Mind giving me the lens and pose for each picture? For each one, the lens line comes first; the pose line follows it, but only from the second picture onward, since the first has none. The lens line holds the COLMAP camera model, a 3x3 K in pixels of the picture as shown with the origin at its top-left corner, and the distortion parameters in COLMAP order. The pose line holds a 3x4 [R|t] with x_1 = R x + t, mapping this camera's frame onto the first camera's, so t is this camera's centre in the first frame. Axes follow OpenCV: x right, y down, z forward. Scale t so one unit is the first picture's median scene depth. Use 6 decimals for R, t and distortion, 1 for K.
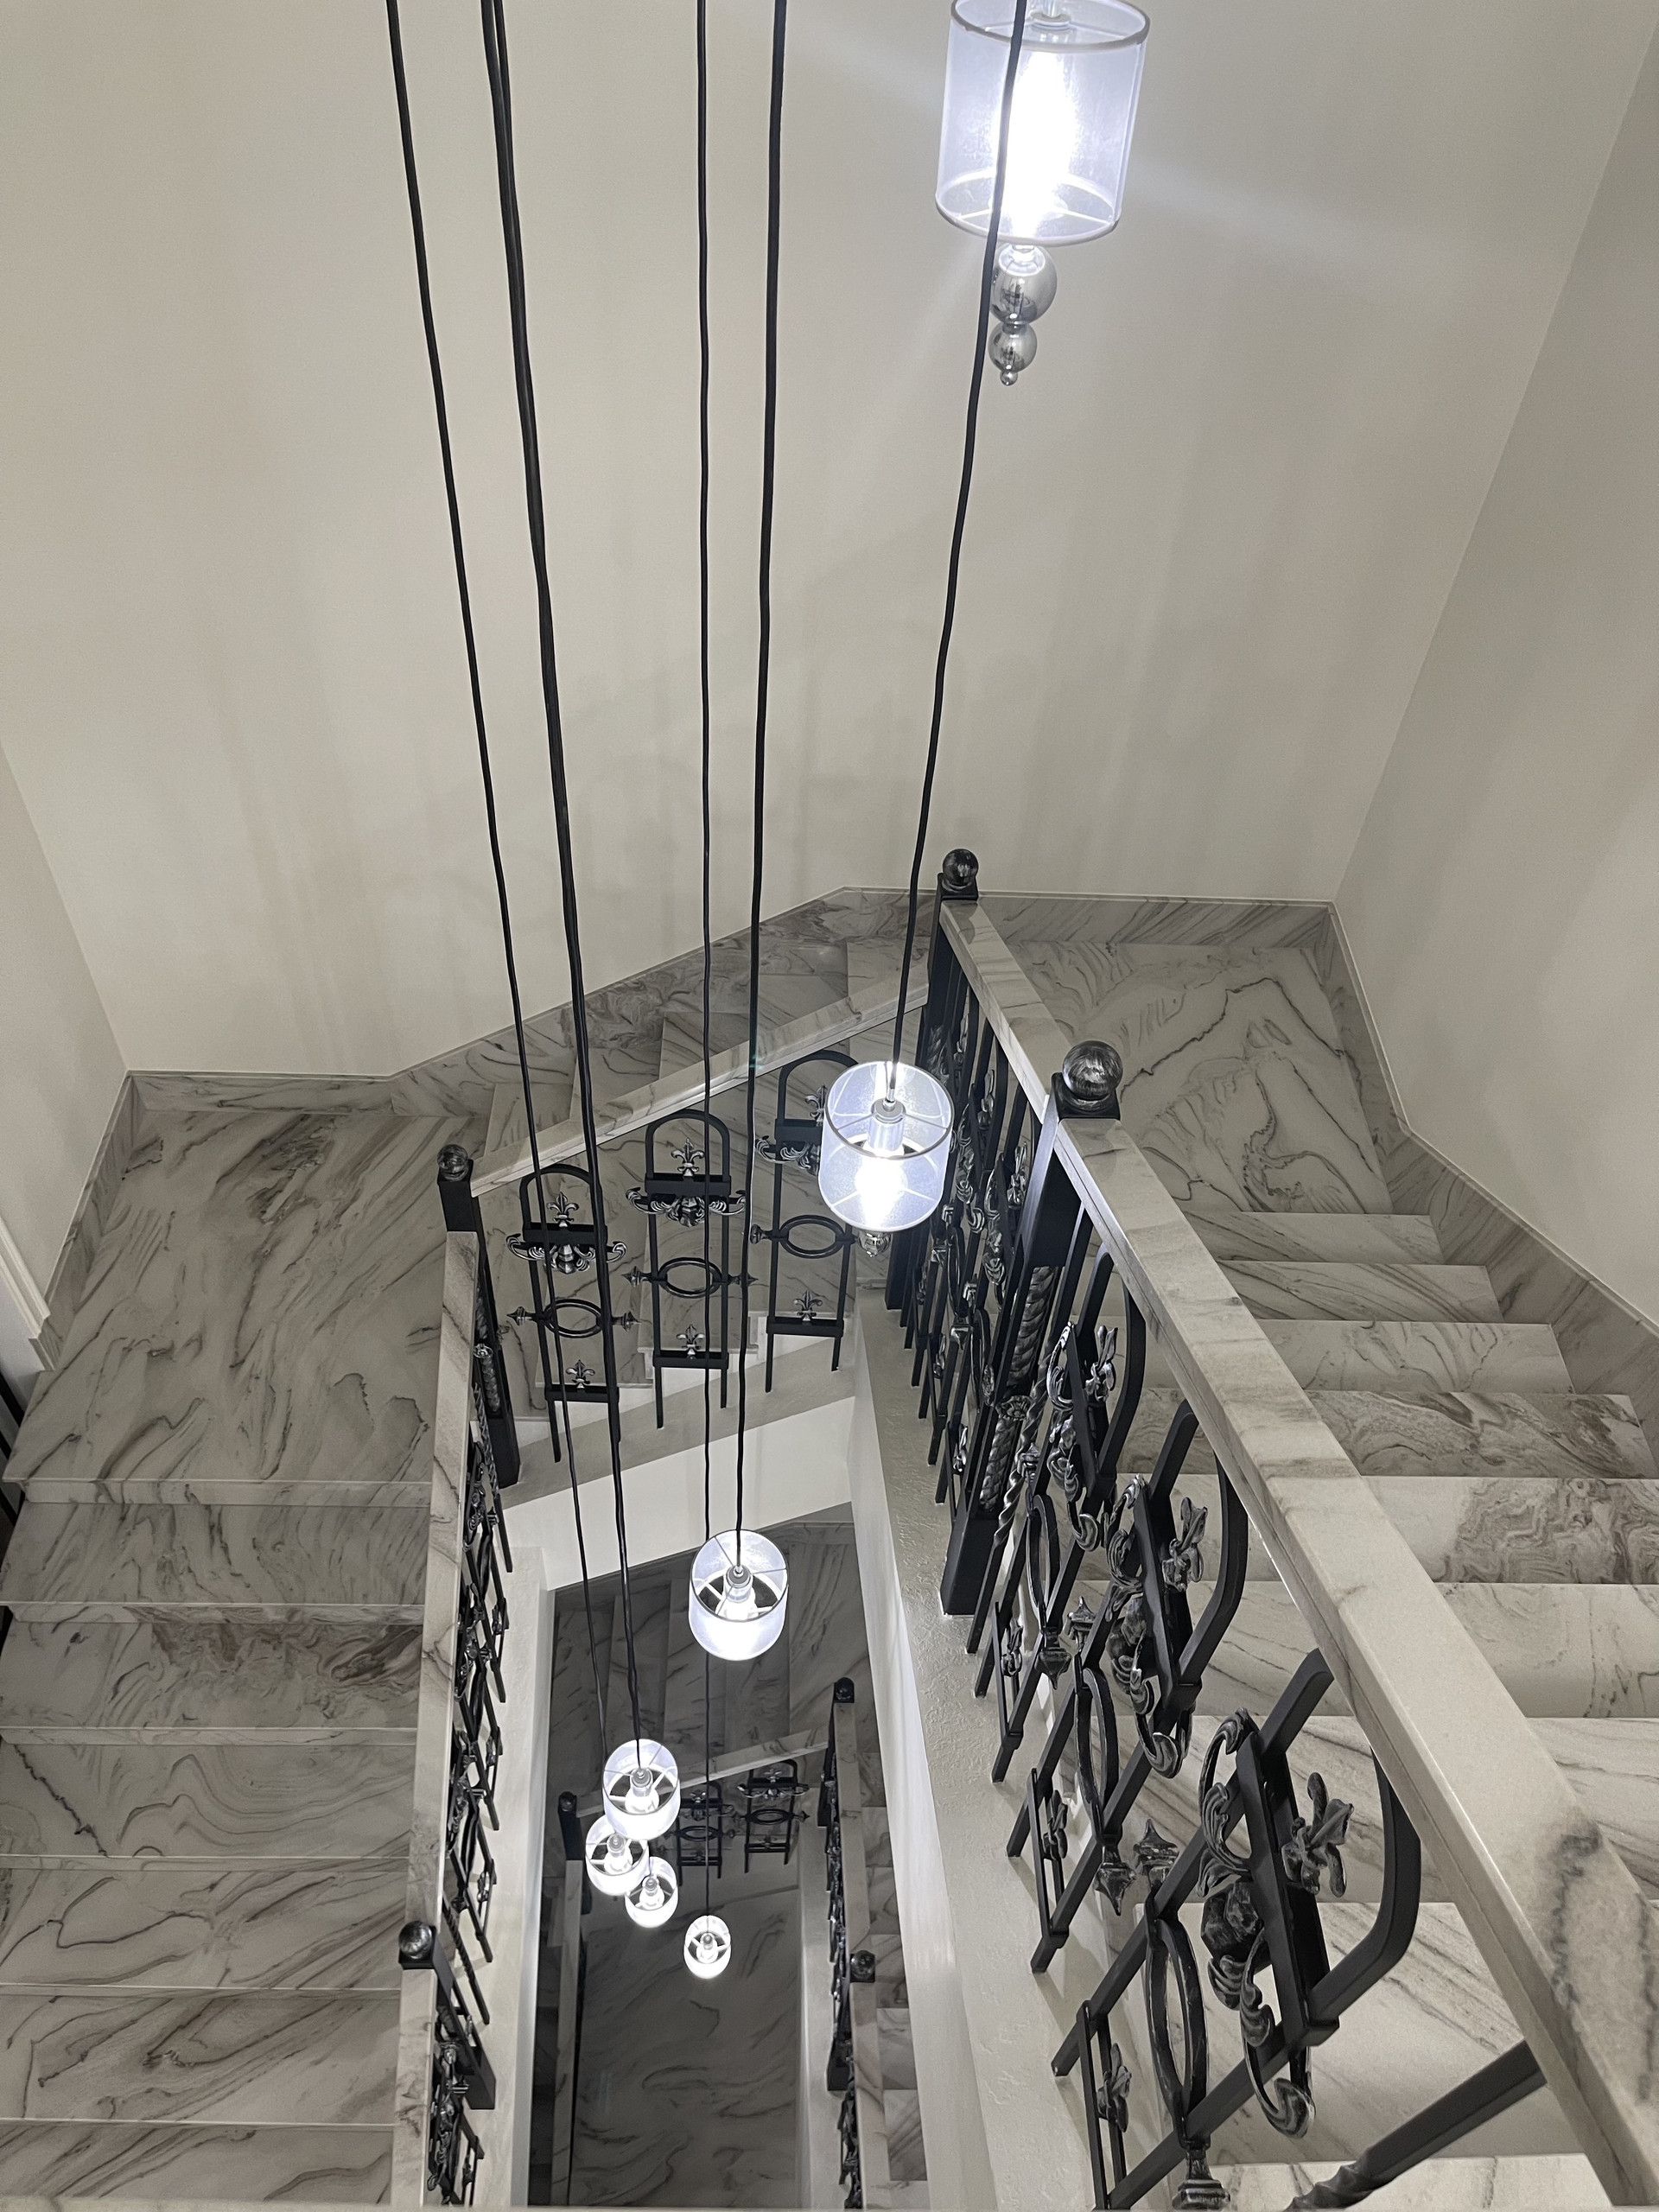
lens RADIAL K [[1665.7, 0, 832.2], [0, 1665.7, 1090.5], [0, 0, 1]] dist [0.063412, -0.082985]
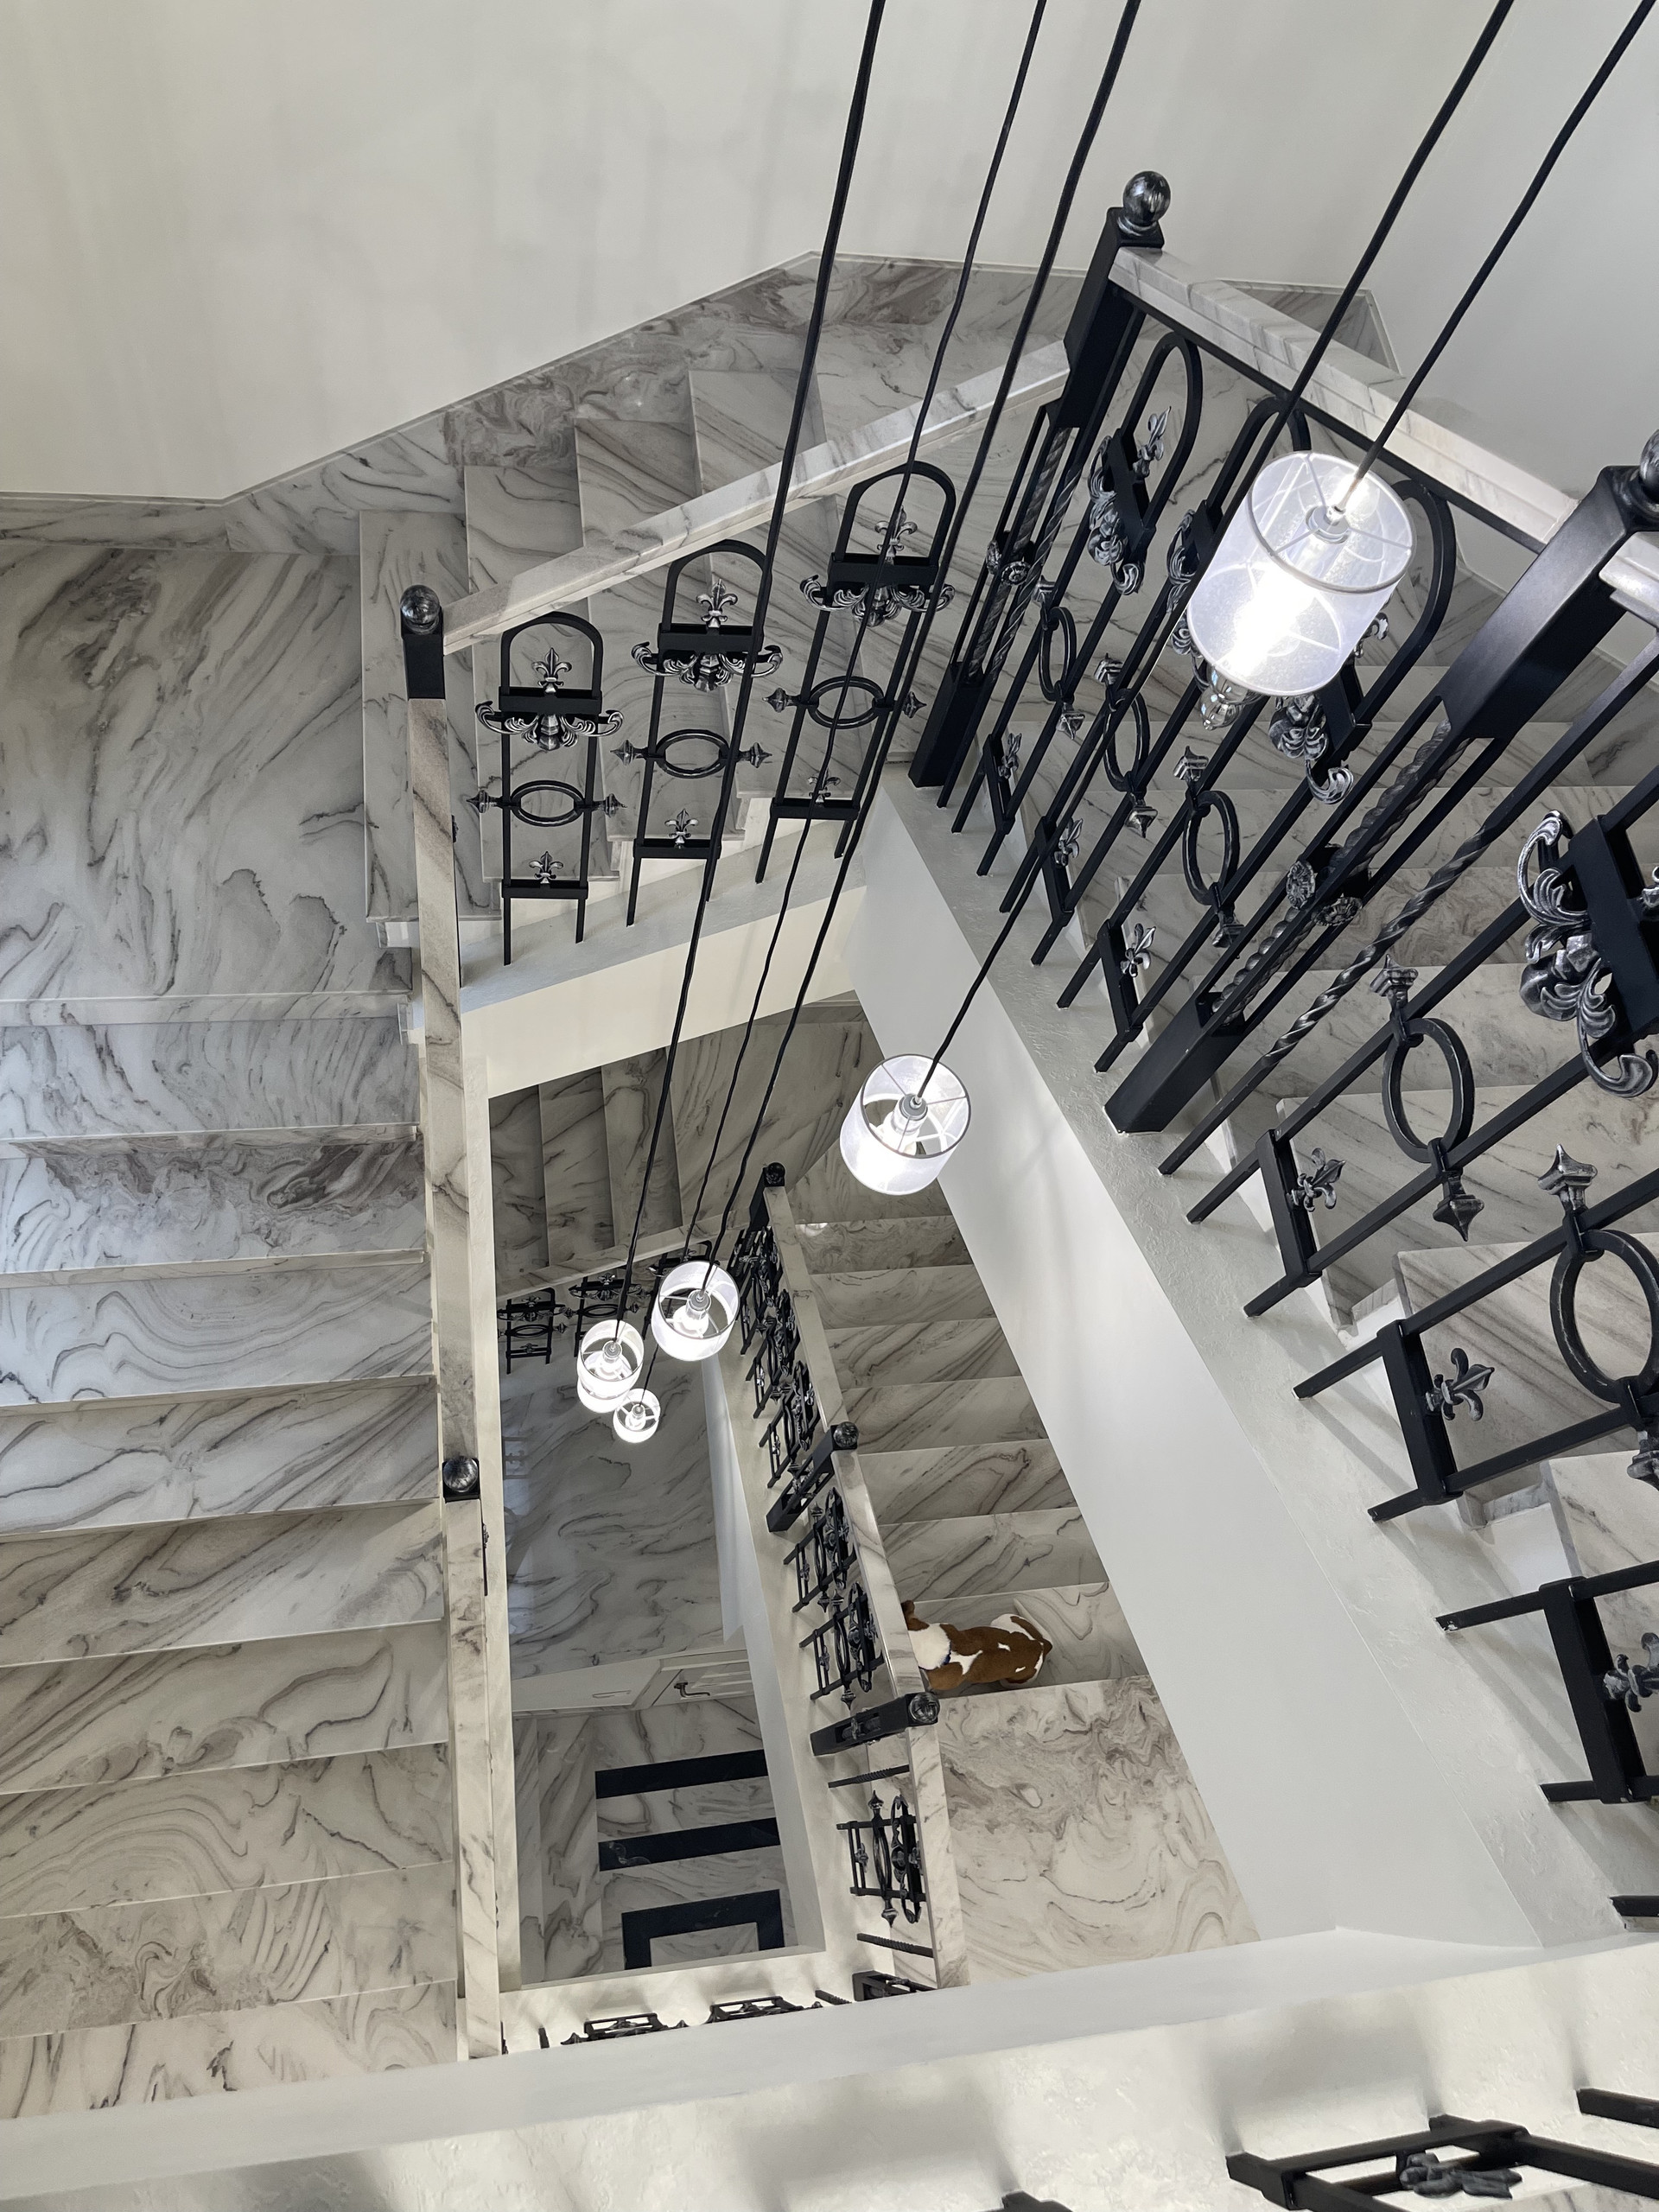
lens RADIAL K [[1665.7, 0, 832.0], [0, 1665.7, 1089.1], [0, 0, 1]] dist [0.063412, -0.082985]
pose [[0.985663, -0.049297, 0.161363, -0.139784], [-0.003600, 0.950003, 0.312219, 0.008067], [-0.168687, -0.308324, 0.936206, 0.123528]]
